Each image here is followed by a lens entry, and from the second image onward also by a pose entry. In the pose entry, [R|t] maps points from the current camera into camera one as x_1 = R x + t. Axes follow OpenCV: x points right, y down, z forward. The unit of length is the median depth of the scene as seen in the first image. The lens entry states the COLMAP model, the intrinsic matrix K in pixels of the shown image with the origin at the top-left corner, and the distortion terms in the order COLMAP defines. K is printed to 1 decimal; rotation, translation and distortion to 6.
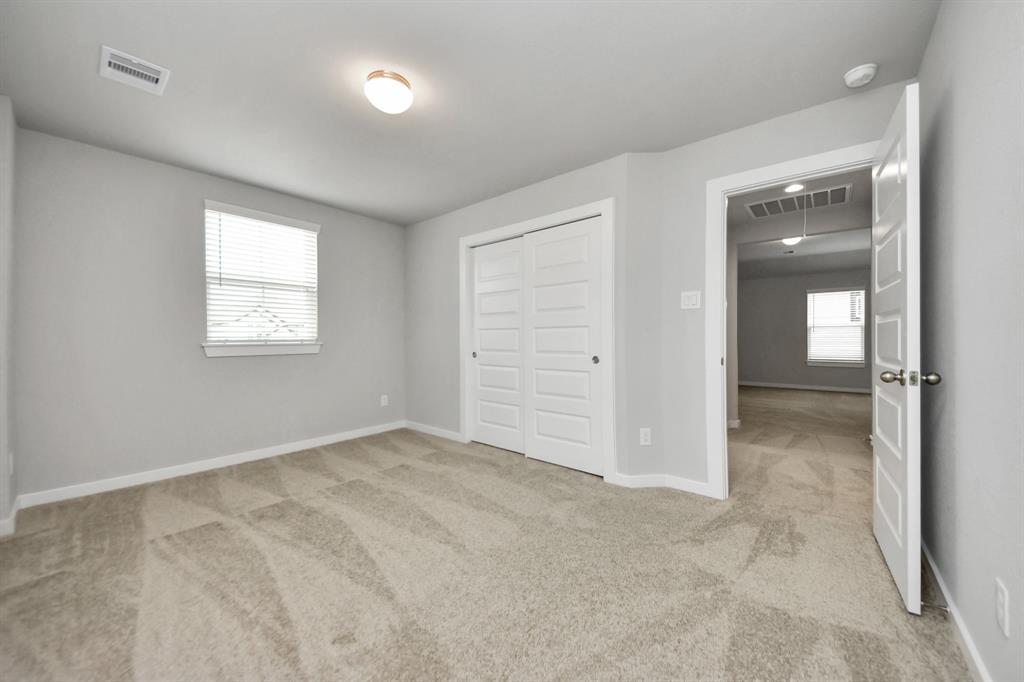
lens RADIAL K [[371.8, 0, 507.8], [0, 371.8, 343.6], [0, 0, 1]] dist [0.000716, -0.002139]
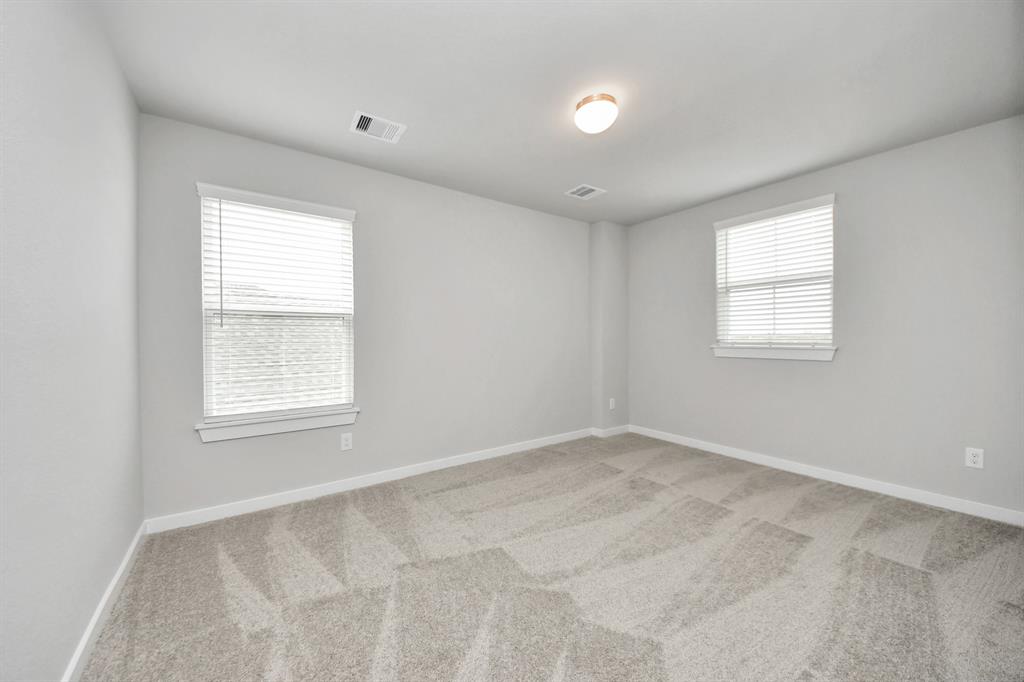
lens RADIAL K [[371.8, 0, 508.1], [0, 371.8, 342.7], [0, 0, 1]] dist [0.000716, -0.002139]
pose [[-0.266251, 0.006851, -0.963879, 0.503520], [-0.013004, 0.999858, 0.010699, -0.012805], [0.963816, 0.015383, -0.266124, 0.694142]]
